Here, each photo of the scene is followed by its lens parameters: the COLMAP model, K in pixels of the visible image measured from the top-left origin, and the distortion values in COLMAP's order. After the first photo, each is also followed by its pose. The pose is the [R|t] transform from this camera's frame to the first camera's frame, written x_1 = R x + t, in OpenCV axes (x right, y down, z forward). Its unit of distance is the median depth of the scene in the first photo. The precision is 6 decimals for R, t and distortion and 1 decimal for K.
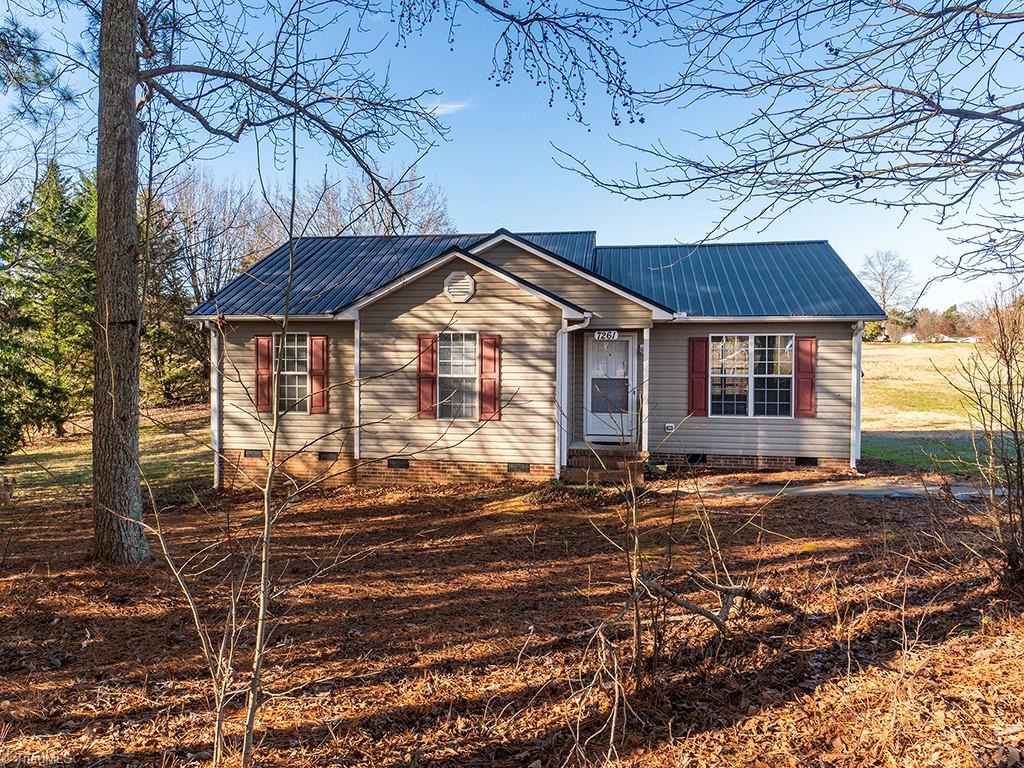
lens RADIAL K [[616.3, 0, 510.4], [0, 616.3, 381.4], [0, 0, 1]] dist [0.001981, -0.000424]
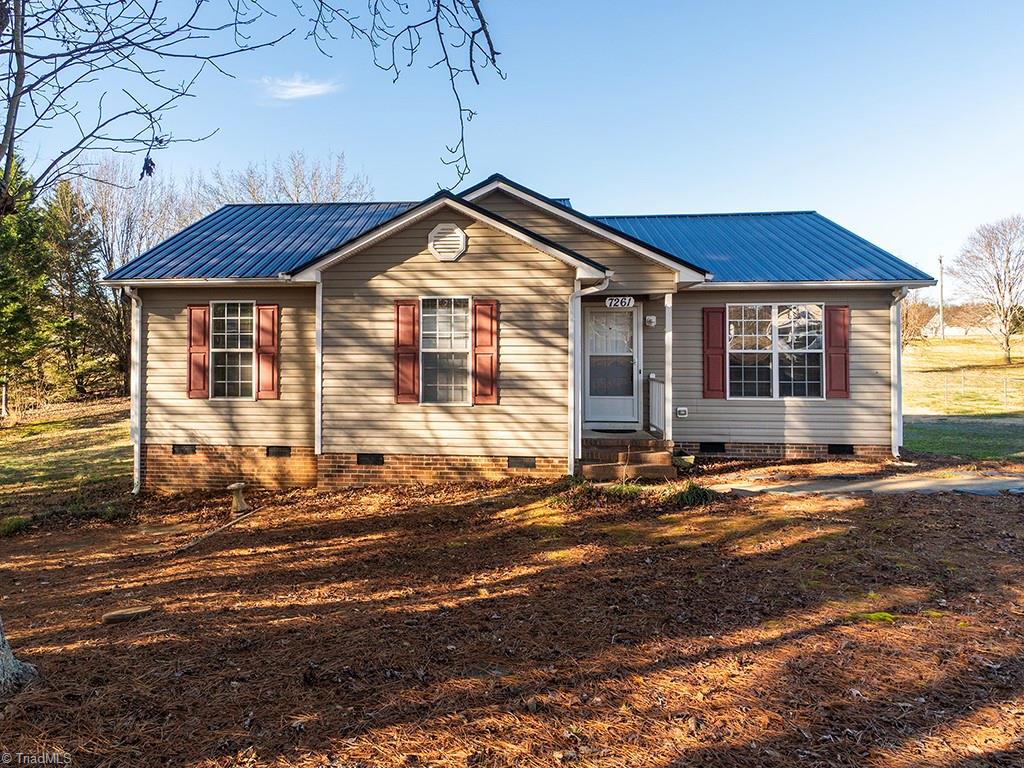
lens RADIAL K [[567.2, 0, 453.9], [0, 567.2, 354.1], [0, 0, 1]] dist [-0.001876, -0.000485]
pose [[0.997317, -0.002928, 0.073143, -0.126379], [0.005895, 0.999167, -0.040384, 0.025735], [-0.072963, 0.040707, 0.996504, 0.243528]]
